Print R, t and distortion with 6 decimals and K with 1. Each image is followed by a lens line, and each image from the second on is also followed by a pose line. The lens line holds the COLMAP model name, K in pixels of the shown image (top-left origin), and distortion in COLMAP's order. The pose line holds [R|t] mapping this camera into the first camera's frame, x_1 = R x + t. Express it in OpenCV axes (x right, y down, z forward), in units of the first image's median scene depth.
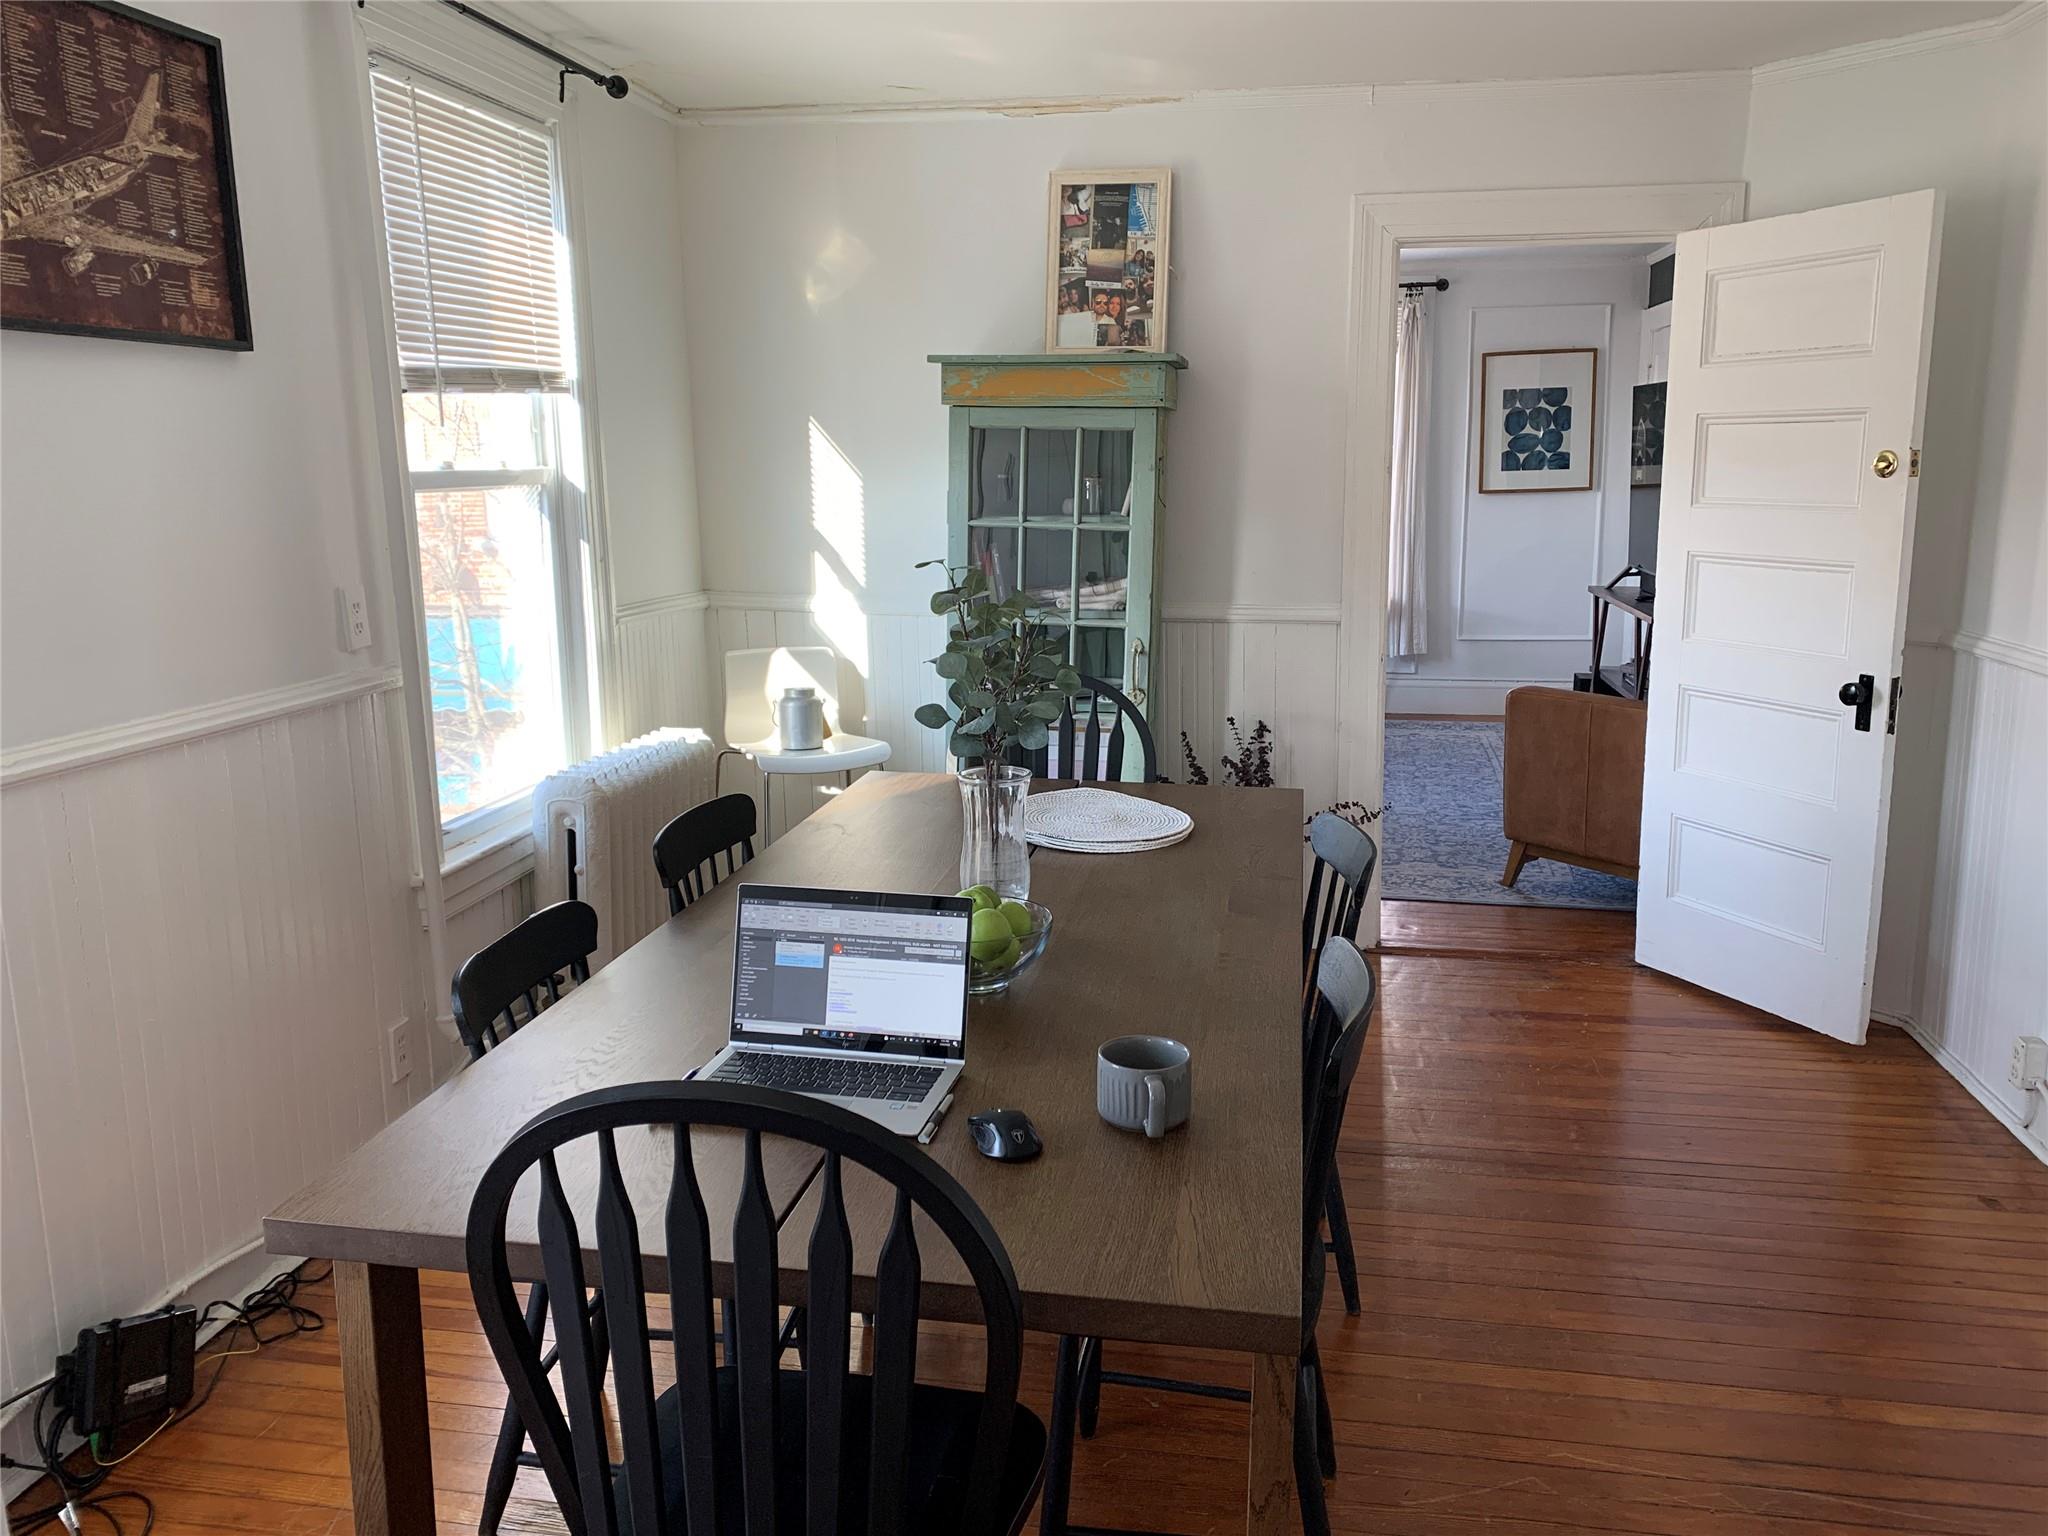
lens RADIAL K [[1560.3, 0, 1023.5], [0, 1560.3, 762.3], [0, 0, 1]] dist [0.024357, -0.011873]
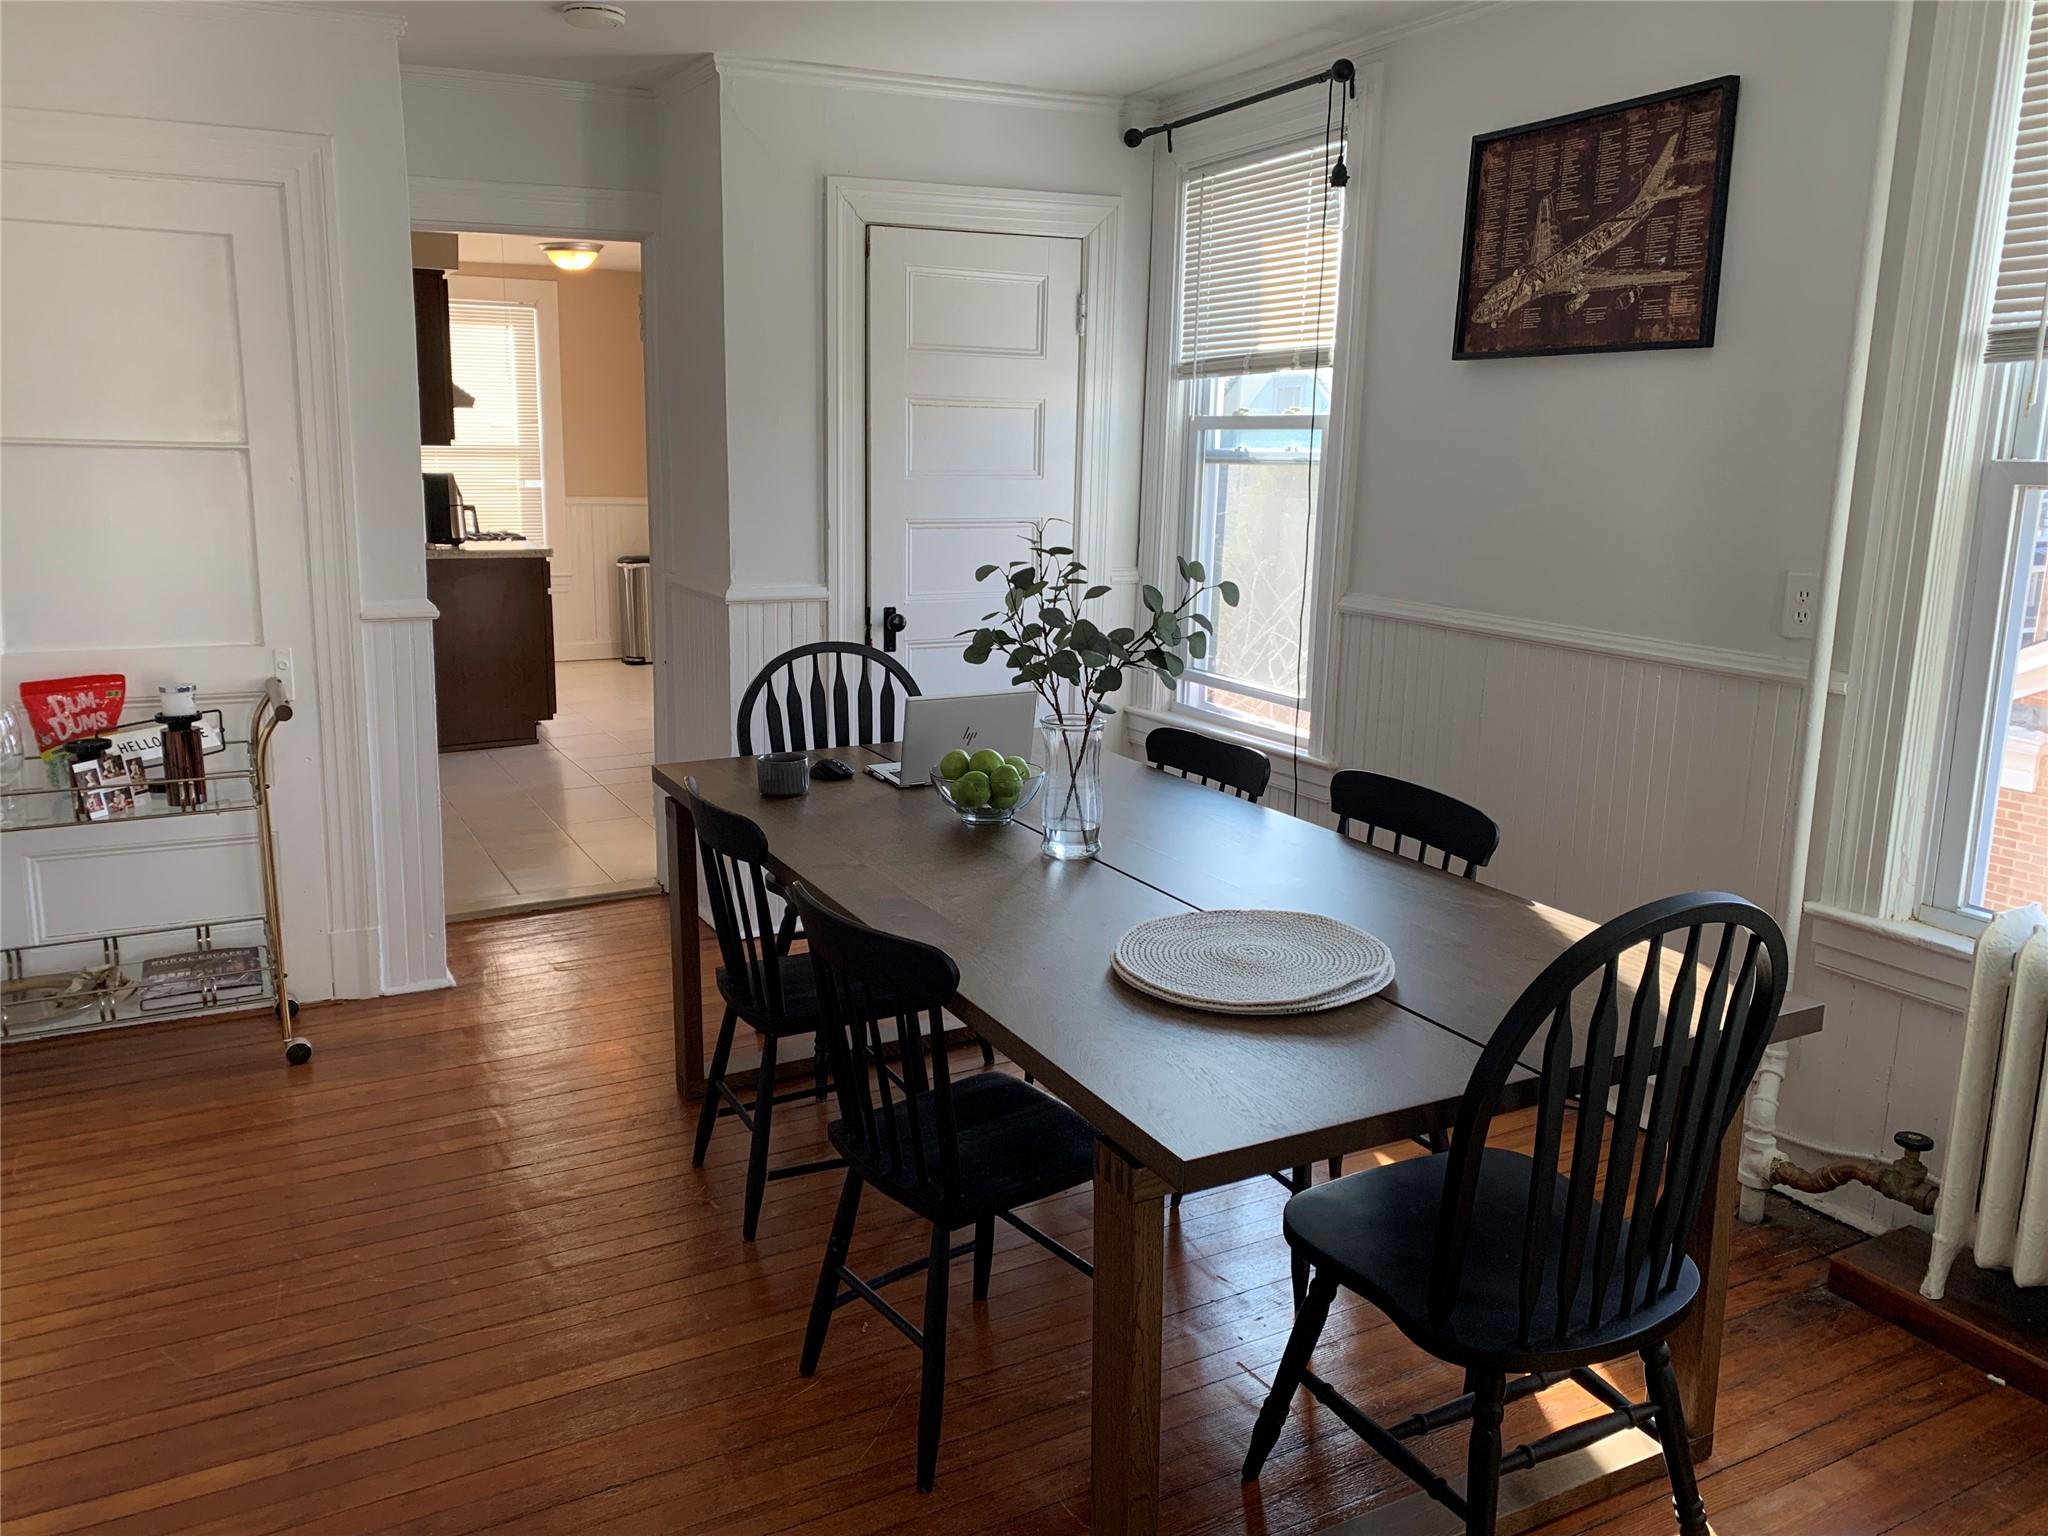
lens RADIAL K [[1560.3, 0, 1026.9], [0, 1560.3, 760.9], [0, 0, 1]] dist [0.024357, -0.011873]
pose [[-0.788737, 0.129715, -0.600890, 0.680739], [-0.120652, 0.925806, 0.358226, -0.361371], [0.602775, 0.355045, -0.714567, 1.768011]]
